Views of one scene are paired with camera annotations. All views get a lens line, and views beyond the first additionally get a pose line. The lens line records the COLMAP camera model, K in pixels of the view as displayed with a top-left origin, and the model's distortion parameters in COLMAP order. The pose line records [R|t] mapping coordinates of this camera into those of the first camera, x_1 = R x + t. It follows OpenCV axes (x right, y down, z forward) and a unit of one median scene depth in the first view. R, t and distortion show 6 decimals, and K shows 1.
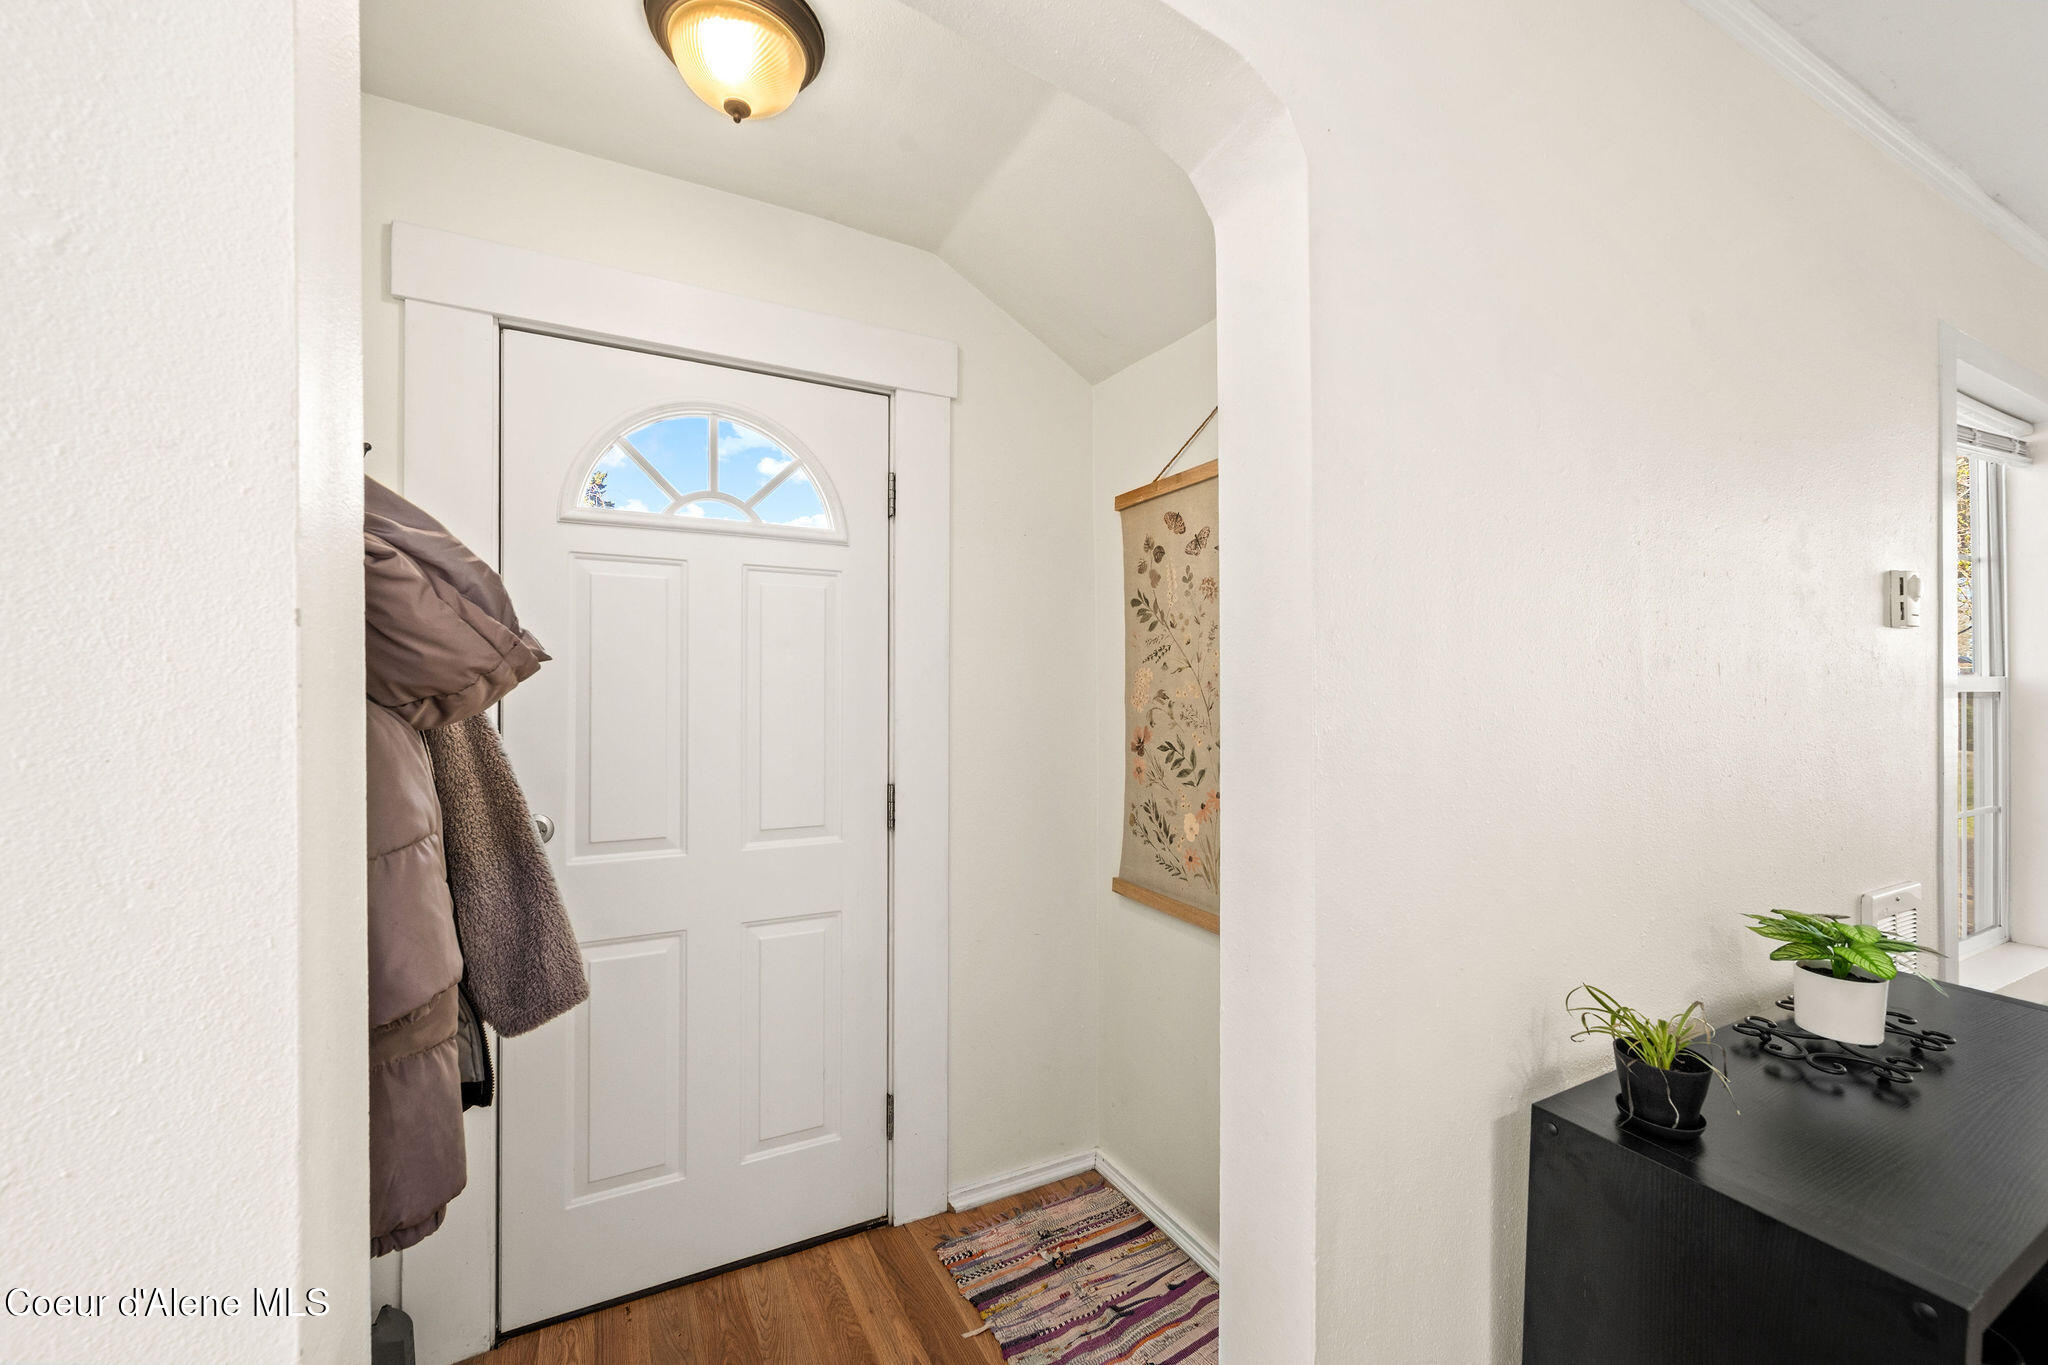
lens RADIAL K [[805.2, 0, 1029.4], [0, 805.2, 684.0], [0, 0, 1]] dist [-0.001023, -0.000081]
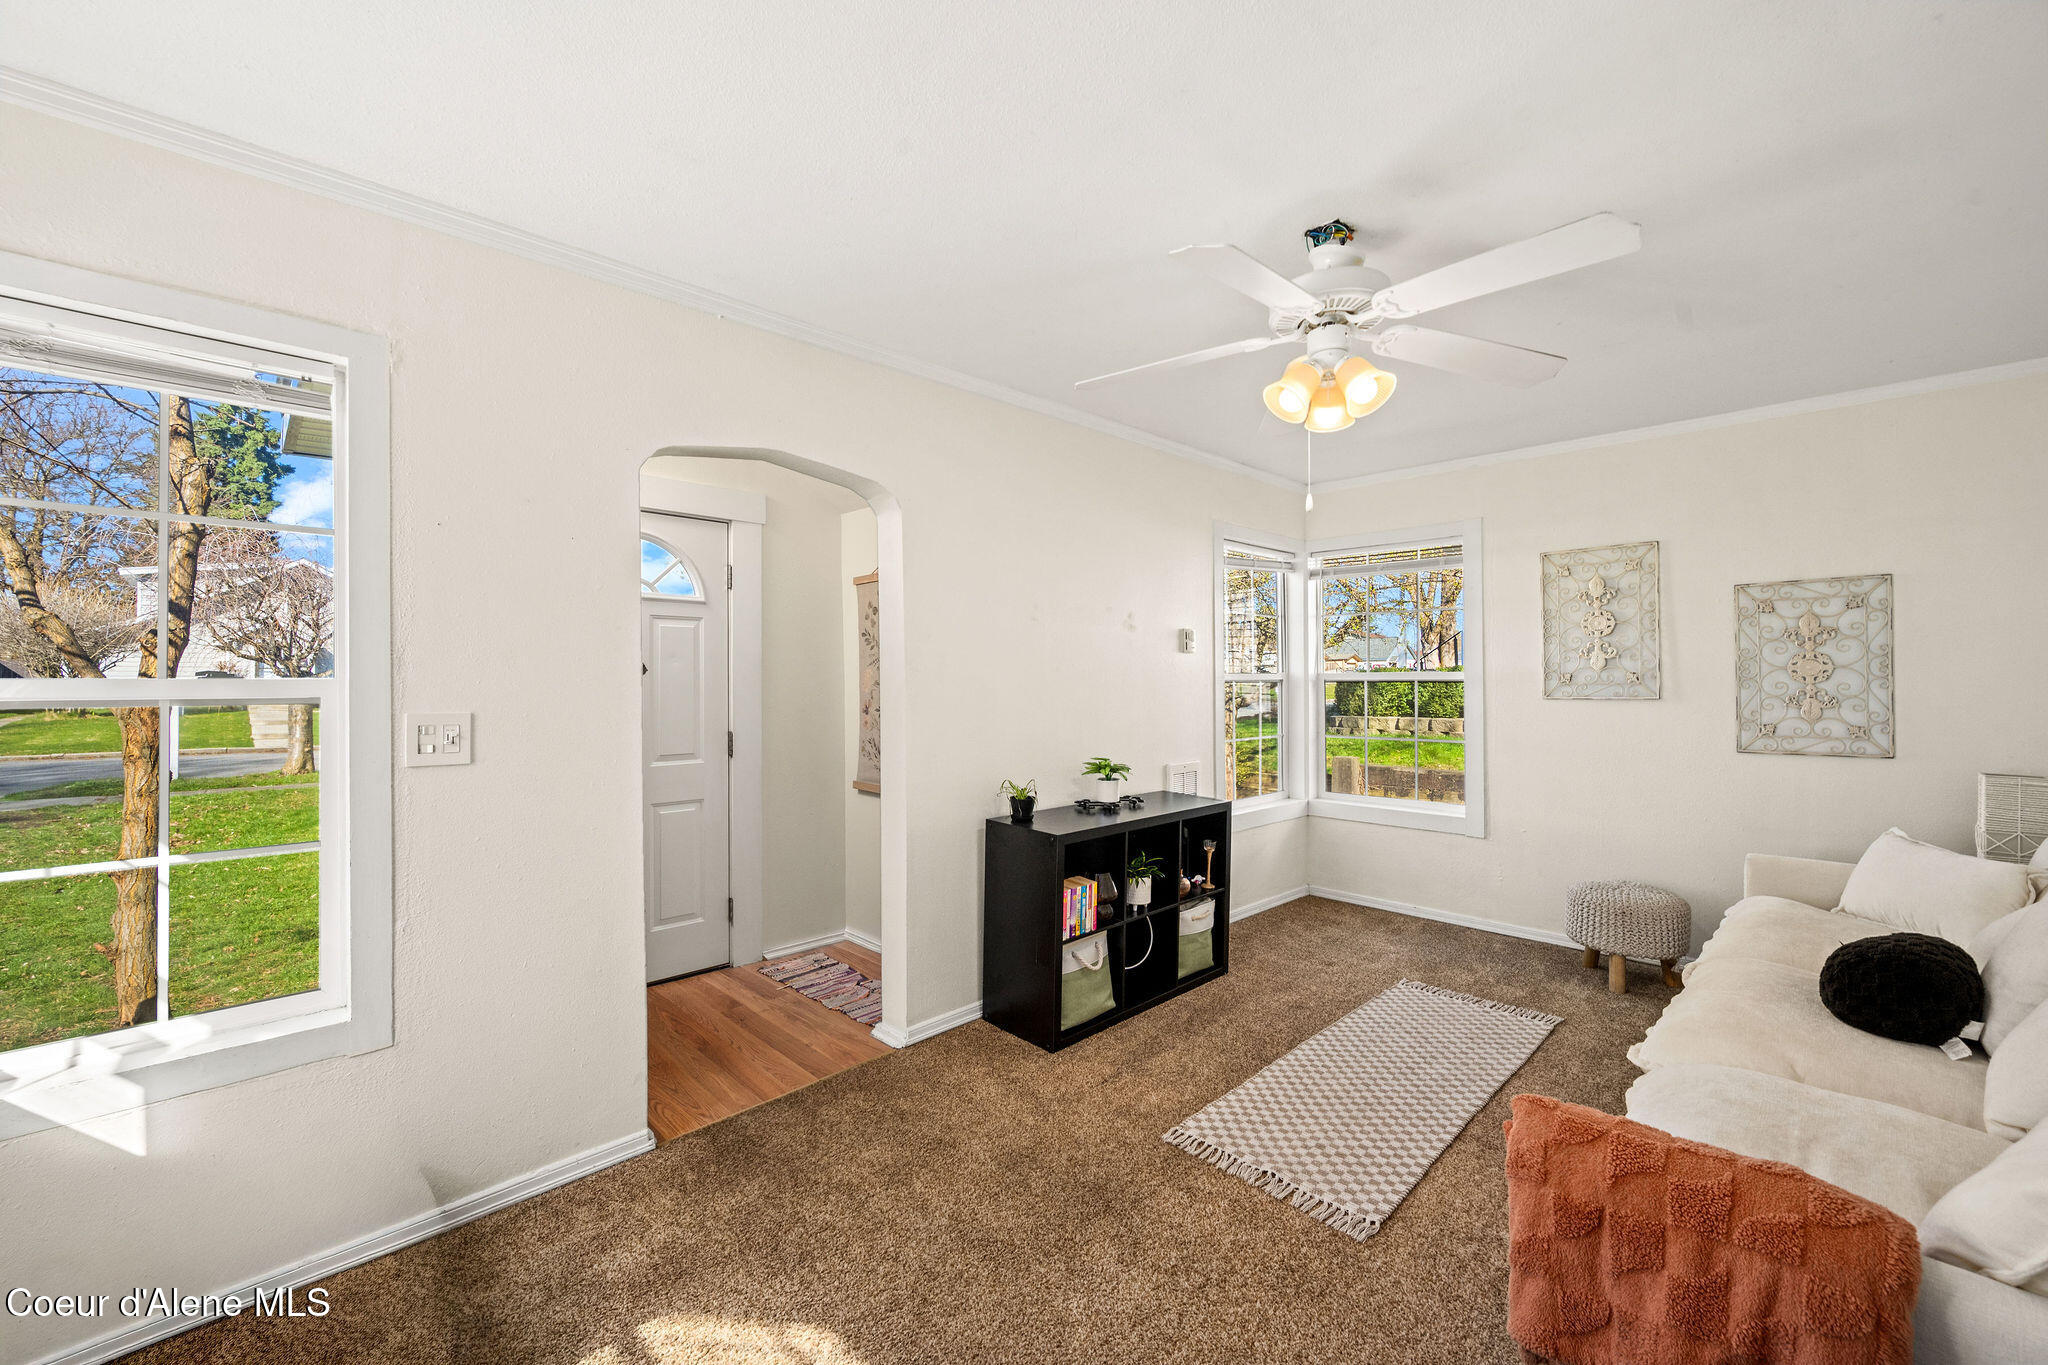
lens RADIAL K [[805.2, 0, 1029.4], [0, 805.2, 684.0], [0, 0, 1]] dist [-0.001023, -0.000081]
pose [[0.960588, -0.005336, 0.277925, -0.023768], [0.003647, 0.999972, 0.006593, 0.004078], [-0.277953, -0.005319, 0.960580, -0.991653]]
